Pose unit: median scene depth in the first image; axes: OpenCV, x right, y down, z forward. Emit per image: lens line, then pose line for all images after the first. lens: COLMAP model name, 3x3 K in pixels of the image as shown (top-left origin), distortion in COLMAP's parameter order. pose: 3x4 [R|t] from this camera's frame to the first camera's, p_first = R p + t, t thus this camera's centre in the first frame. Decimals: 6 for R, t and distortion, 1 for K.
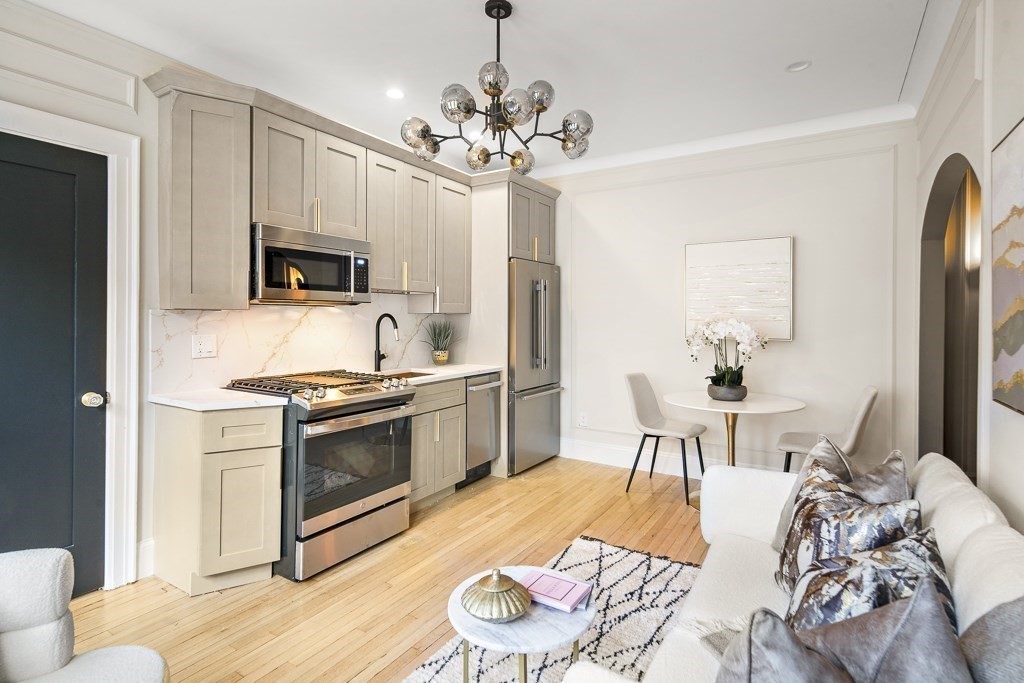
lens RADIAL K [[520.8, 0, 504.1], [0, 520.8, 320.3], [0, 0, 1]] dist [0.006852, -0.000069]
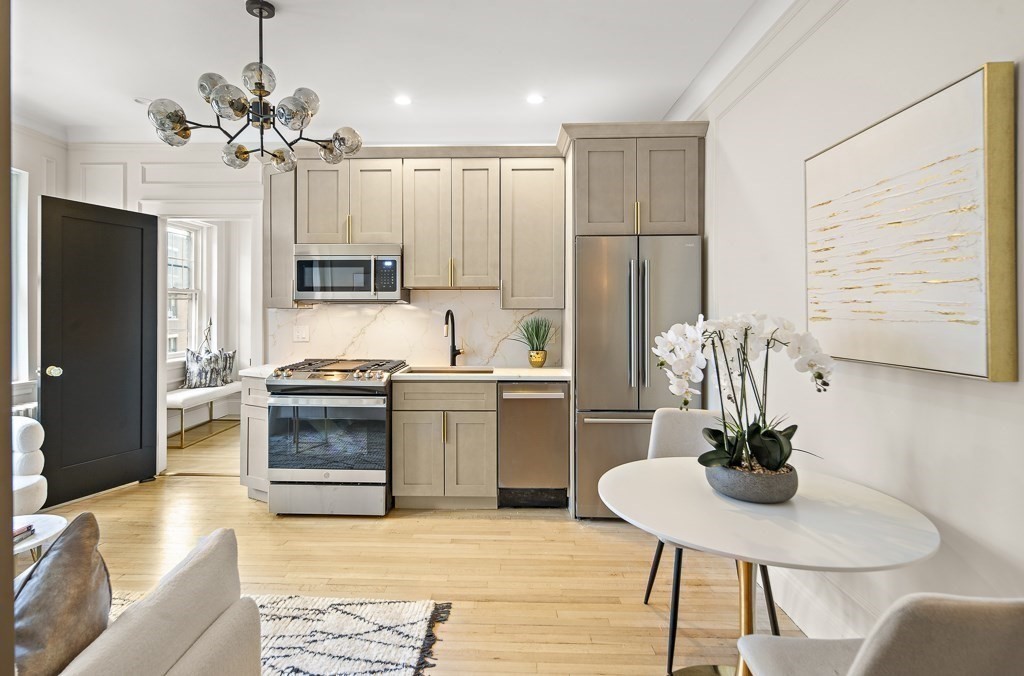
lens RADIAL K [[509.6, 0, 489.3], [0, 509.6, 316.9], [0, 0, 1]] dist [0.010474, -0.001788]
pose [[0.499009, 0.005658, -0.866578, 0.799800], [-0.006432, 0.999975, 0.002825, -0.003170], [0.866573, 0.004164, 0.499033, 0.665858]]
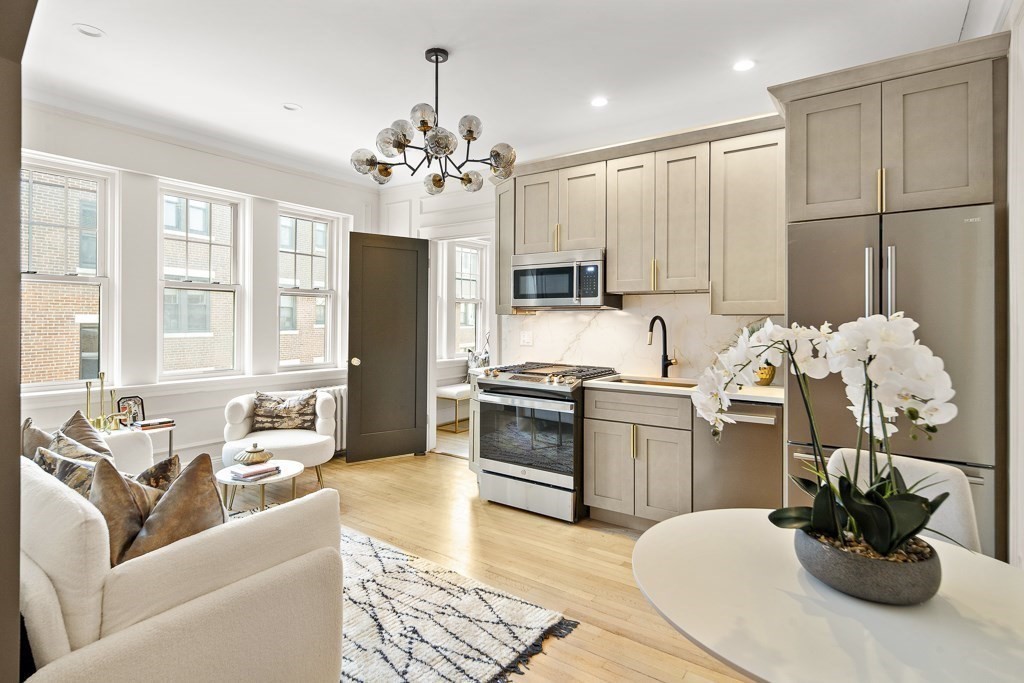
lens RADIAL K [[520.8, 0, 514.1], [0, 520.8, 319.6], [0, 0, 1]] dist [0.006852, -0.000069]
pose [[-0.051192, -0.002894, -0.998685, 0.856051], [-0.012953, 0.999914, -0.002233, -0.001211], [0.998605, 0.012822, -0.051225, 0.925734]]
